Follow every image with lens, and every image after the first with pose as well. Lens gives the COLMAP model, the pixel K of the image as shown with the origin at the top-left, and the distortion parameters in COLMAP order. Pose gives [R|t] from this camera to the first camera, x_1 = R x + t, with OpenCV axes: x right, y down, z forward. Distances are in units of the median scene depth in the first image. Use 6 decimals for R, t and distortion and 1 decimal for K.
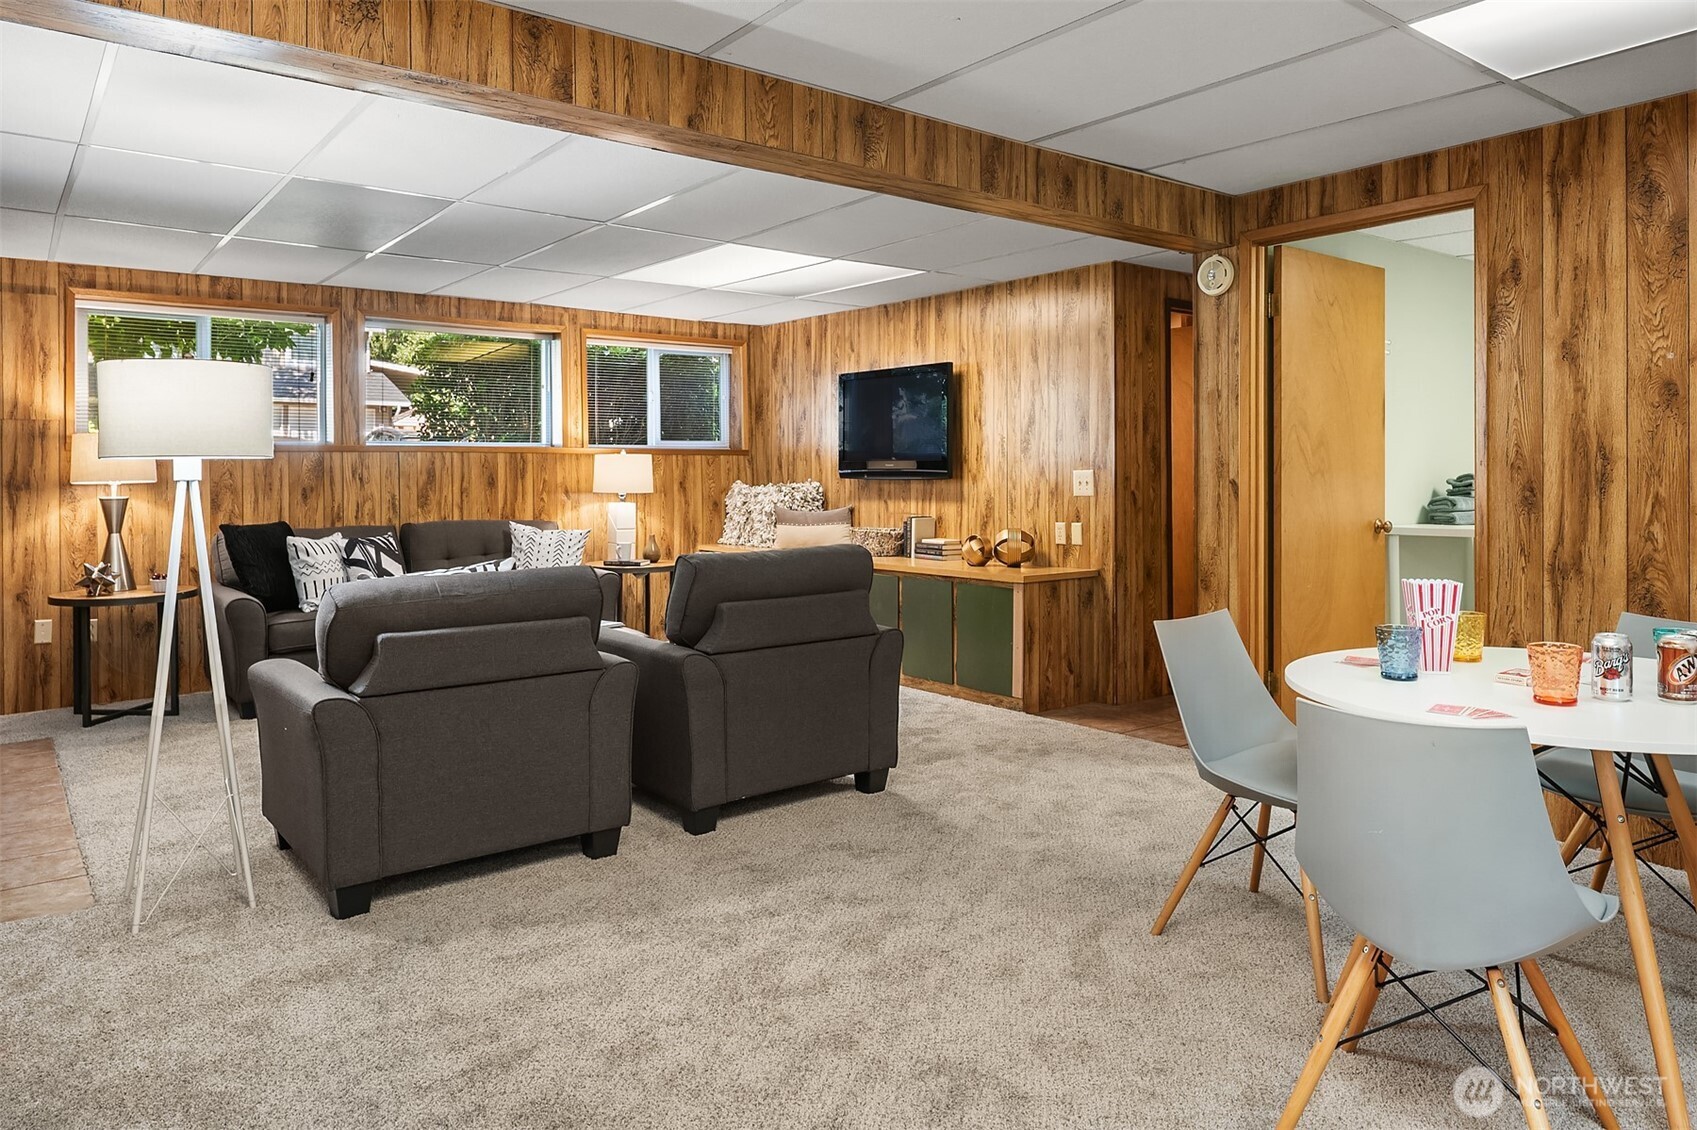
lens RADIAL K [[1102.2, 0, 848.2], [0, 1102.2, 480.0], [0, 0, 1]] dist [-0.001673, -0.000410]
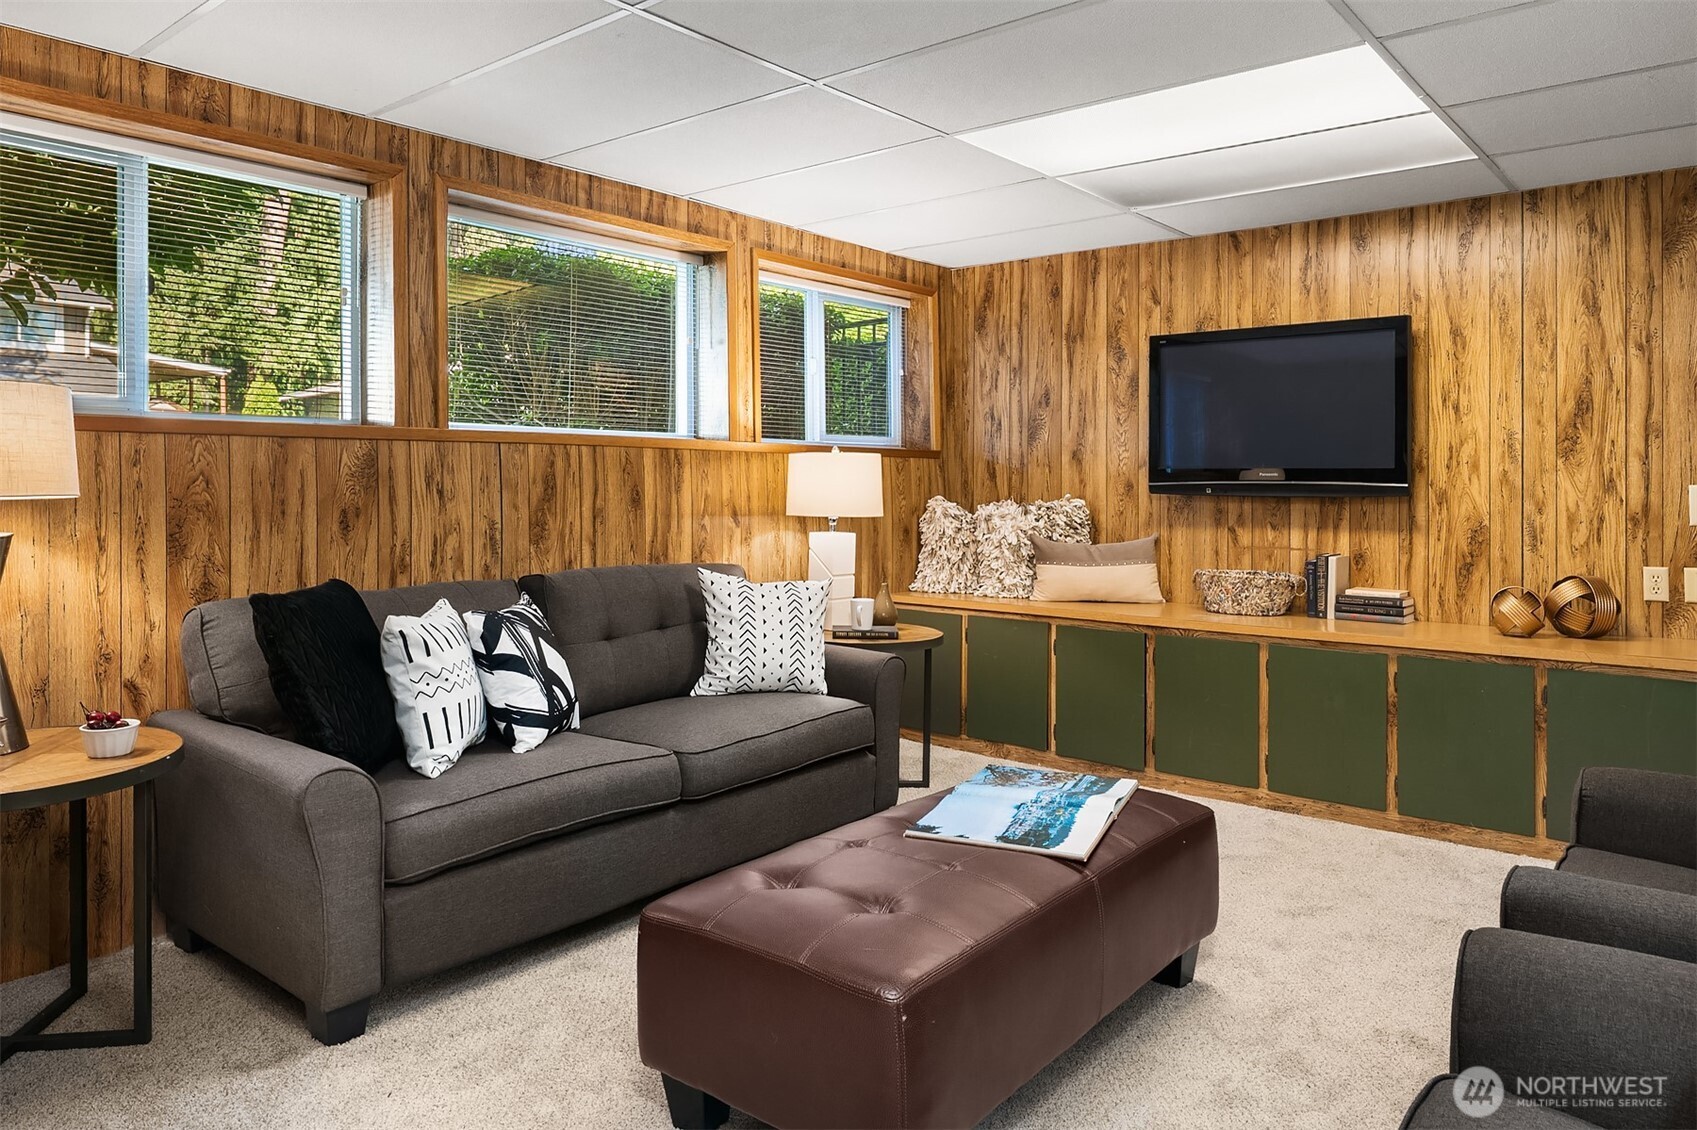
lens RADIAL K [[1119.0, 0, 849.5], [0, 1119.0, 486.0], [0, 0, 1]] dist [-0.002135, -0.002732]
pose [[0.977119, 0.006157, 0.212606, -0.340105], [-0.005167, 0.999973, -0.005215, -0.002006], [-0.212633, 0.003997, 0.977124, 0.401504]]
